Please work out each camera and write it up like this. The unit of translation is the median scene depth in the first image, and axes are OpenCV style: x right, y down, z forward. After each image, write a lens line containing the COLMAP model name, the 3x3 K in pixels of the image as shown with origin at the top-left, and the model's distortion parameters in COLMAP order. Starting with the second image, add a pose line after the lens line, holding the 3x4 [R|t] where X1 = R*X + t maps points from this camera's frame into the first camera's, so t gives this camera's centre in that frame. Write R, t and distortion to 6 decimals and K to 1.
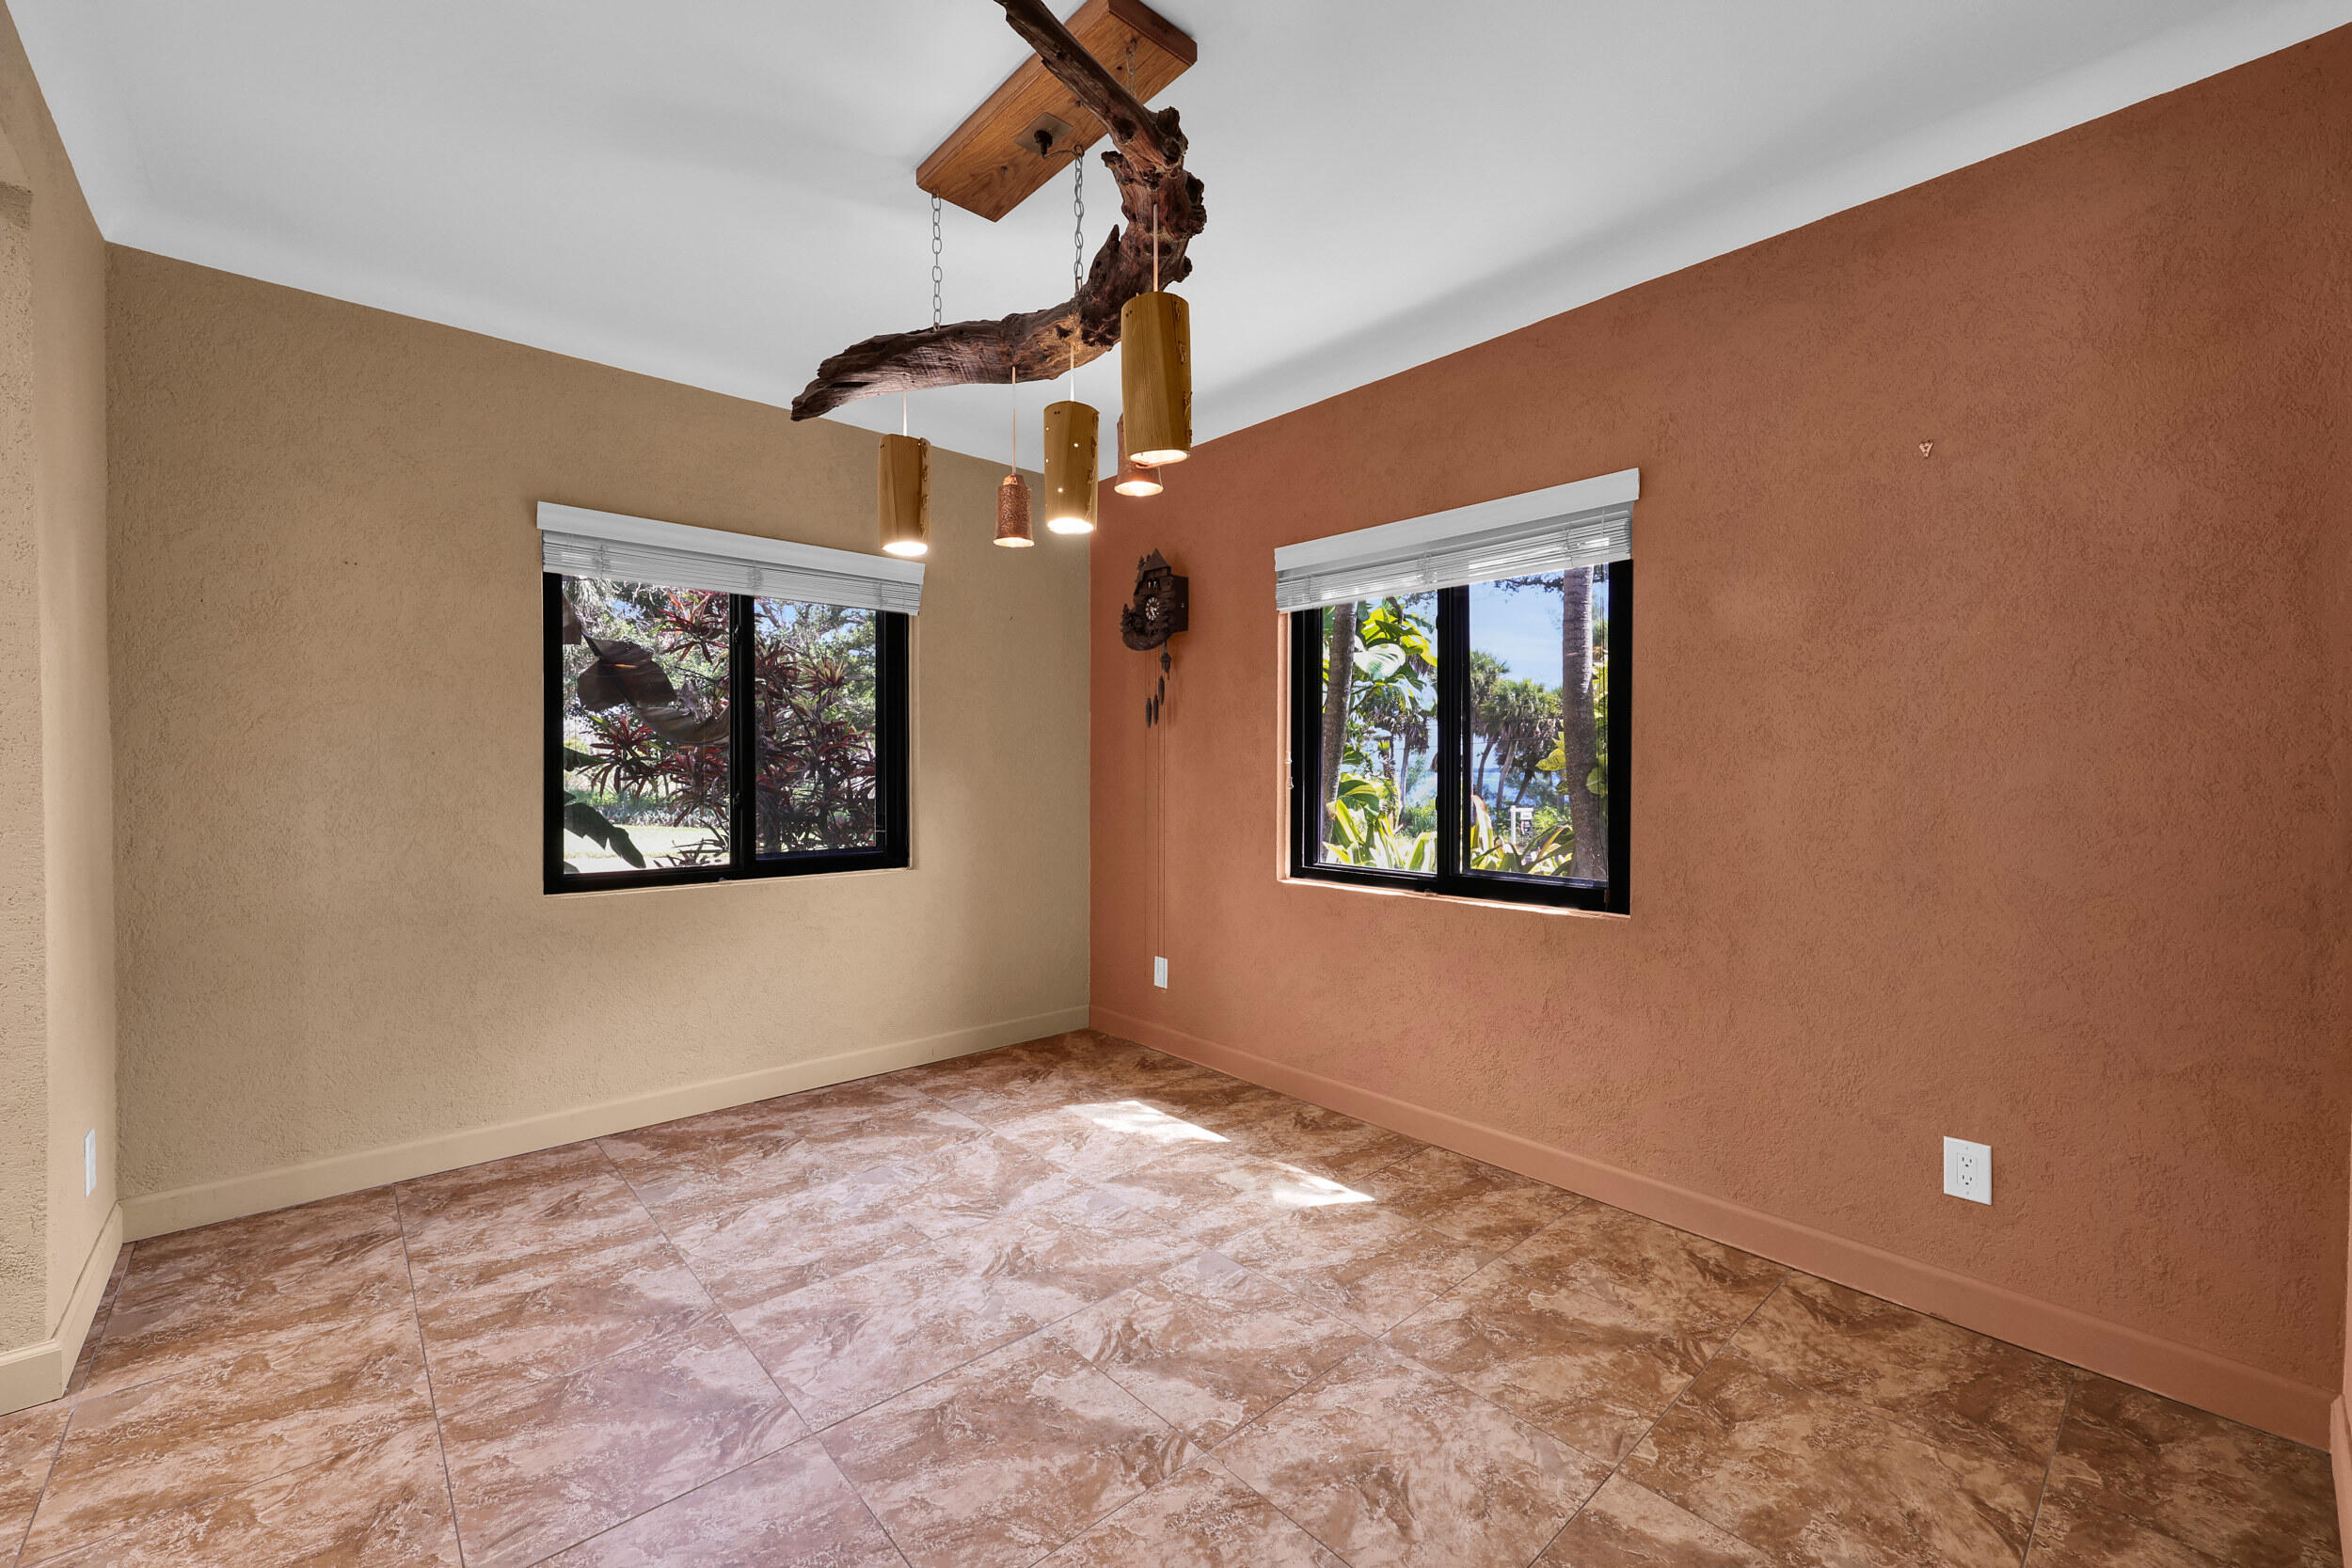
lens RADIAL K [[955.3, 0, 1180.4], [0, 955.3, 783.4], [0, 0, 1]] dist [-0.000326, 0.000618]
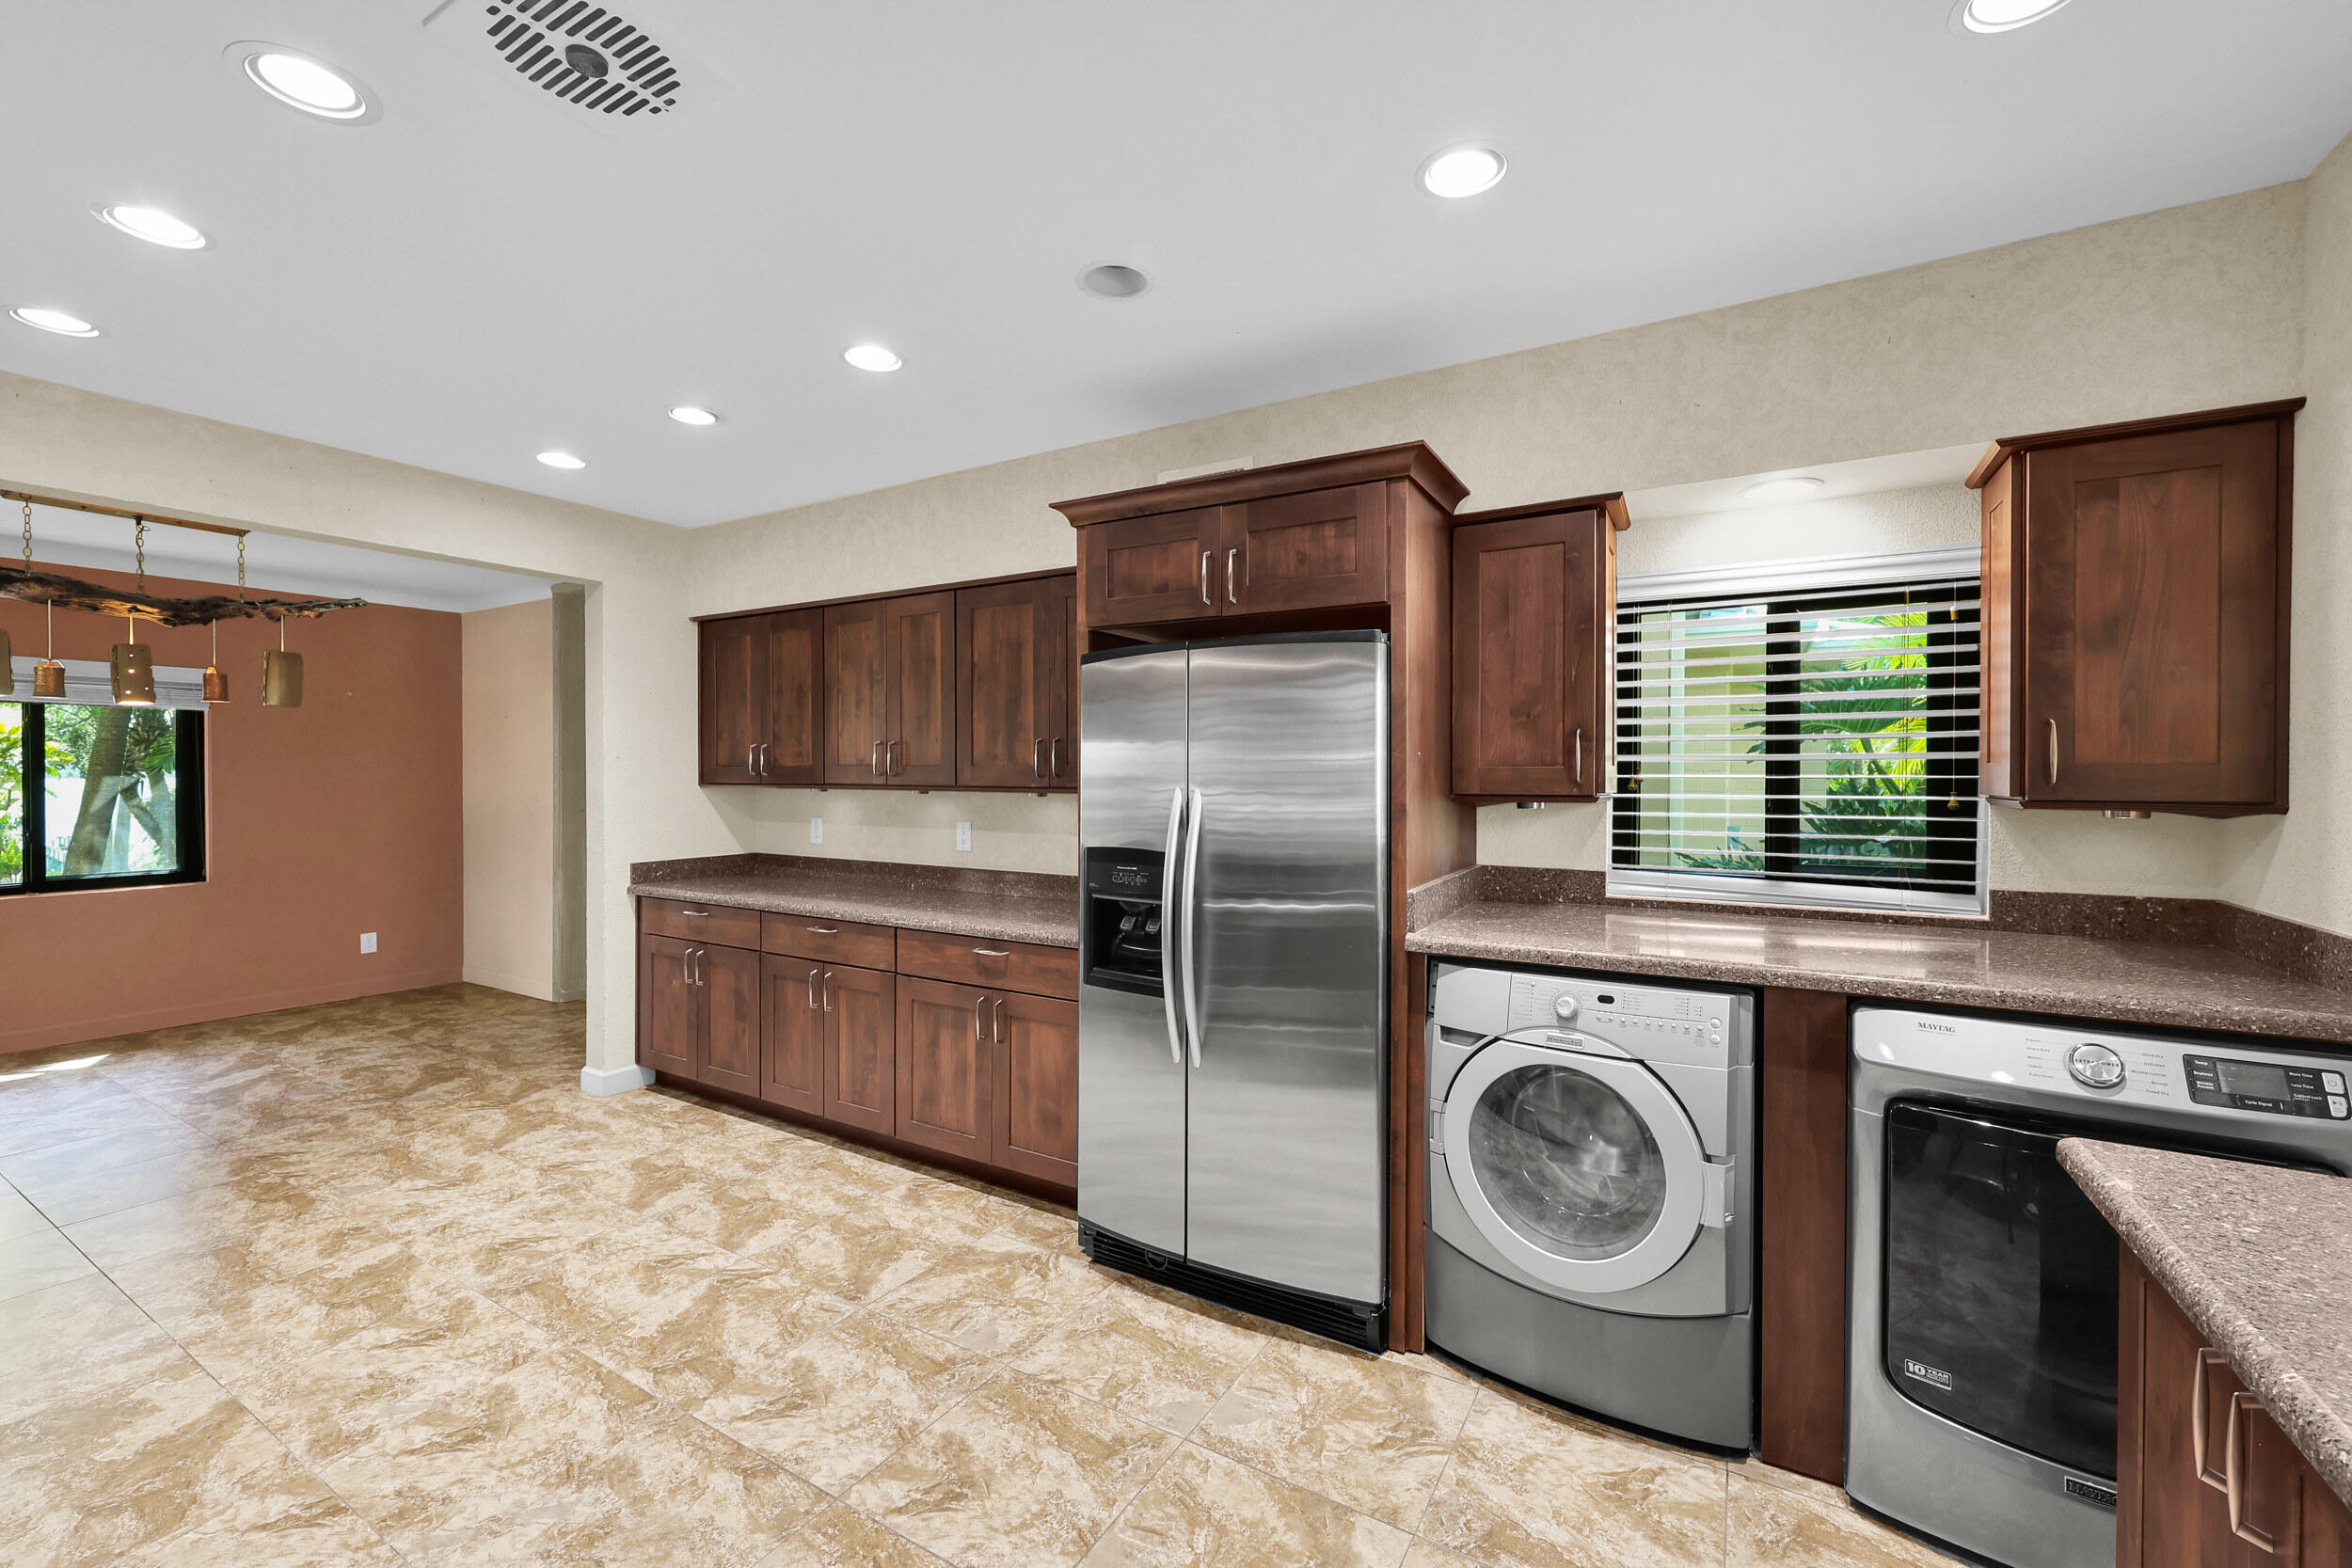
lens RADIAL K [[955.3, 0, 1174.4], [0, 955.3, 780.9], [0, 0, 1]] dist [-0.000326, 0.000618]
pose [[-0.290422, -0.013625, 0.956802, -2.444917], [0.013801, 0.999735, 0.018425, -0.100182], [-0.956799, 0.018556, -0.290157, -0.471381]]
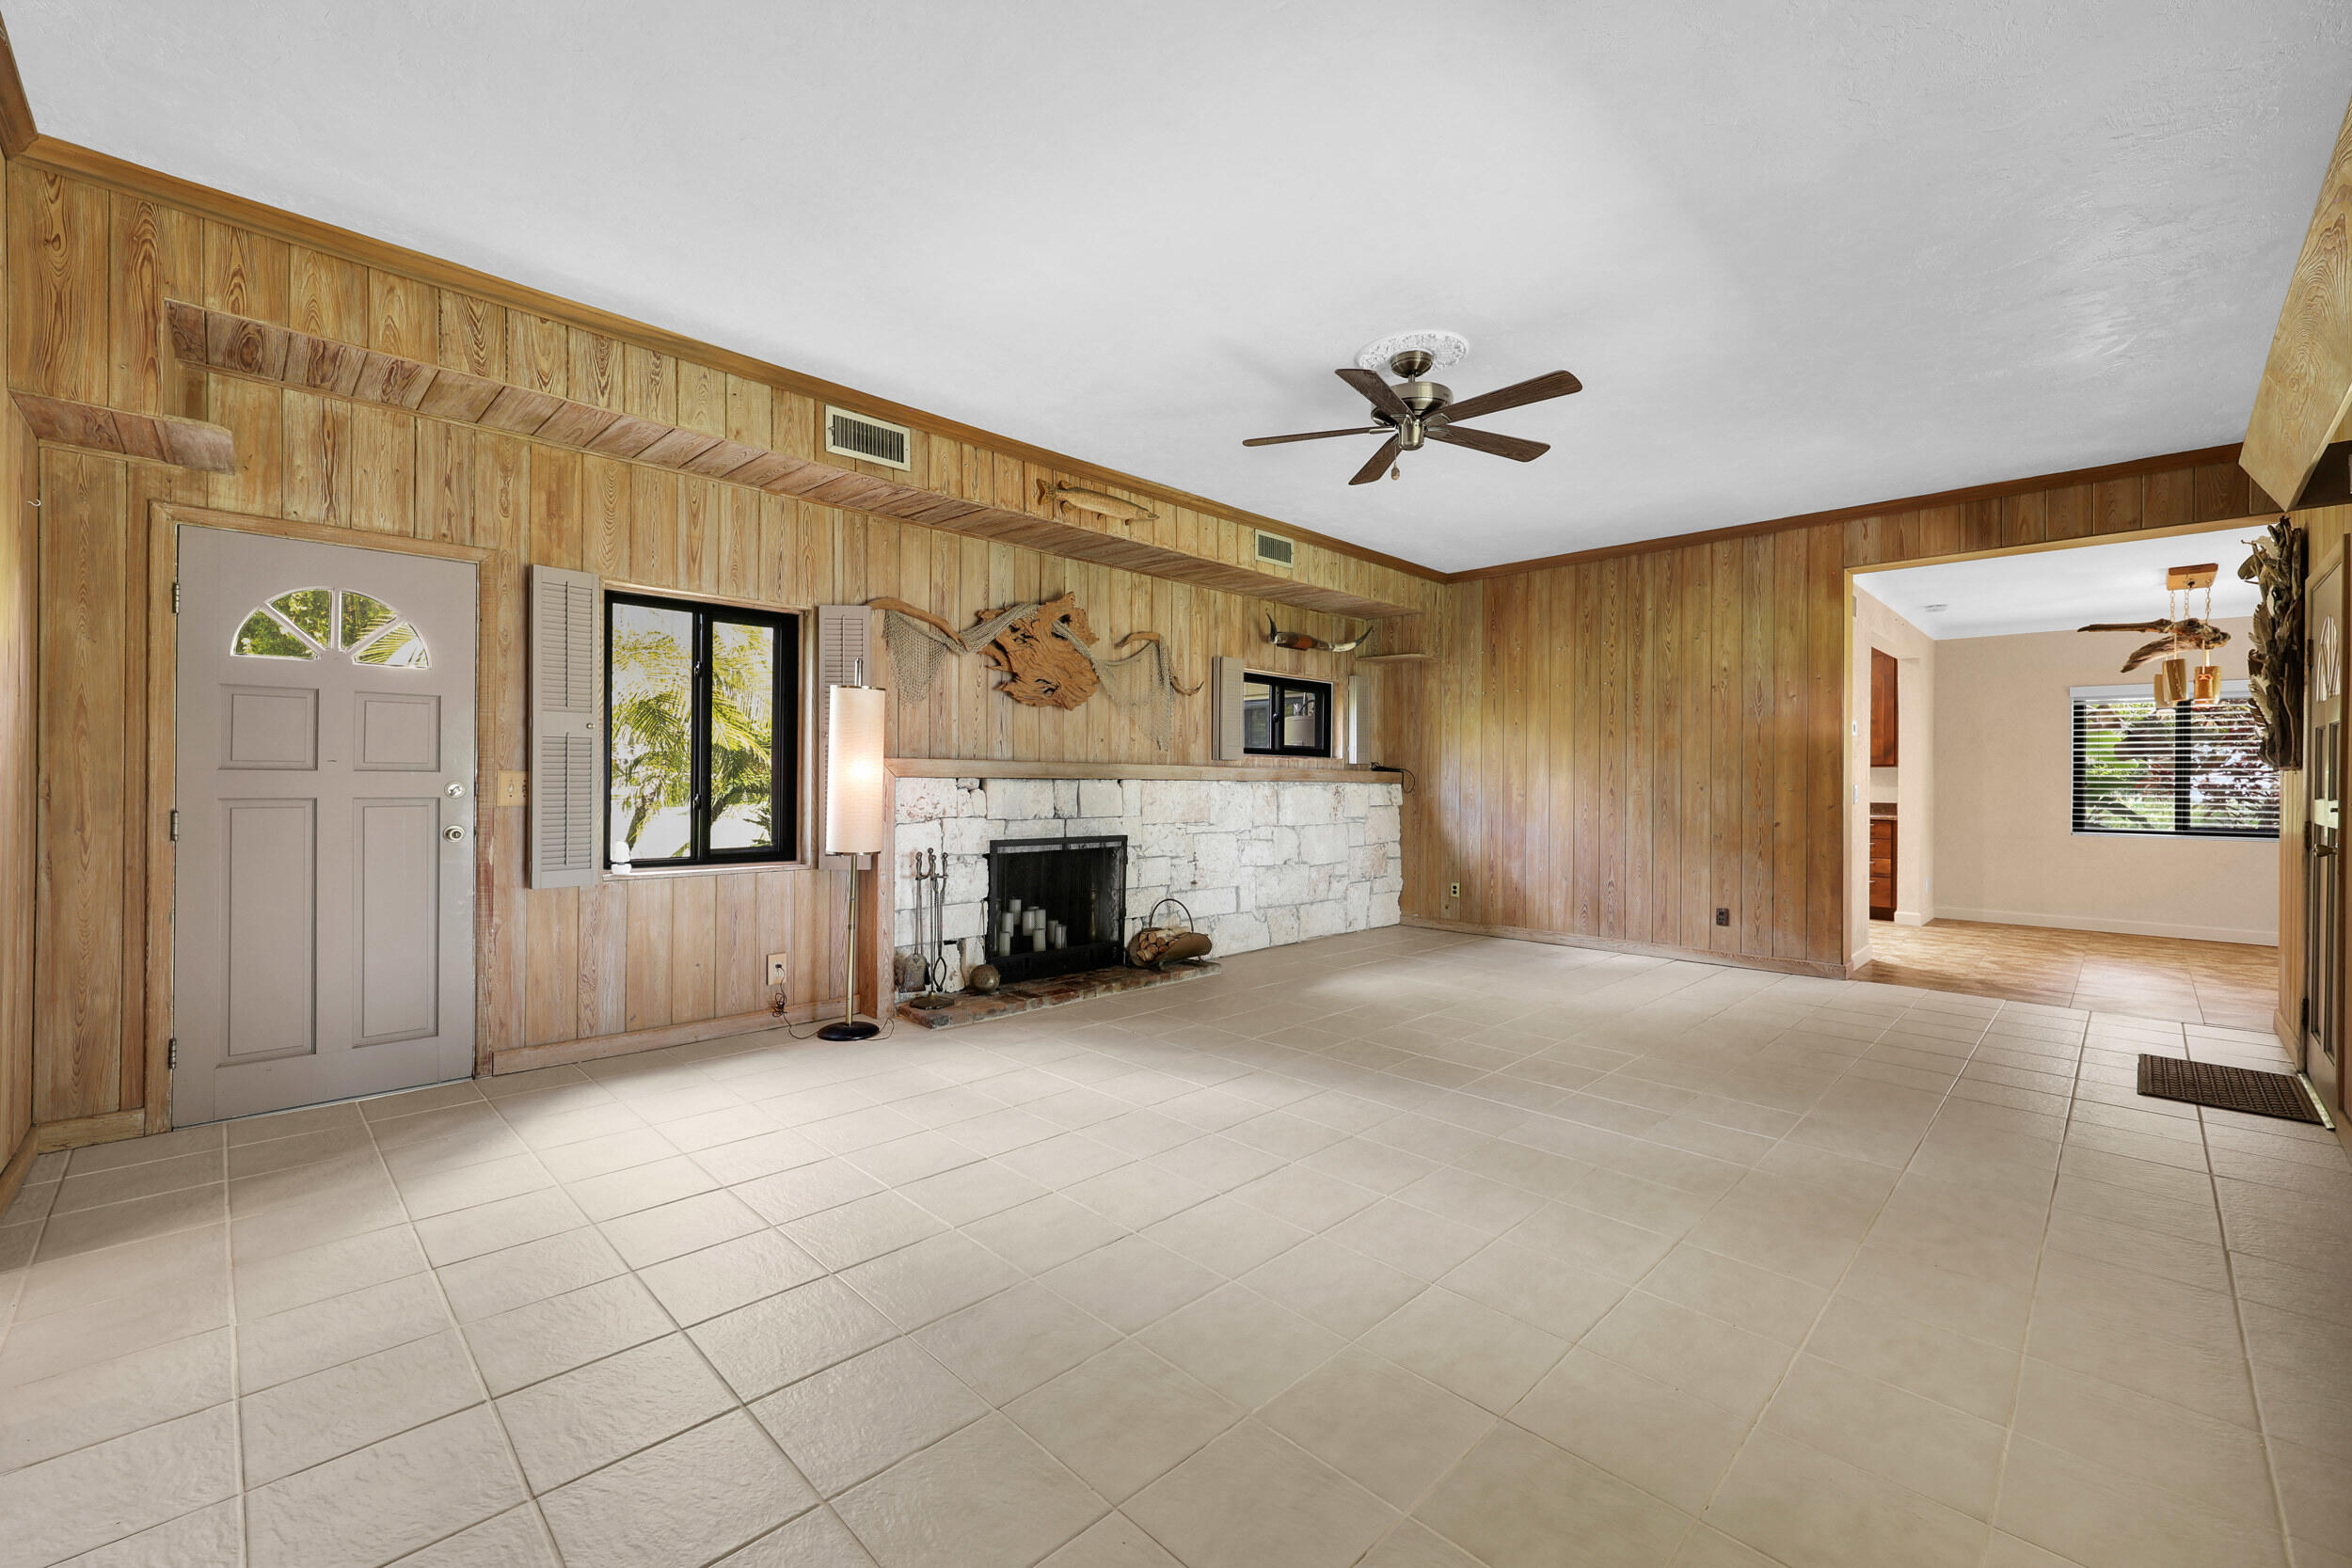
lens RADIAL K [[955.3, 0, 1159.9], [0, 955.3, 778.9], [0, 0, 1]] dist [-0.000326, 0.000618]
pose [[0.039813, -0.002442, -0.999204, 2.492823], [-0.024603, 0.999691, -0.003423, 0.048013], [0.998904, 0.024719, 0.039740, -2.162763]]
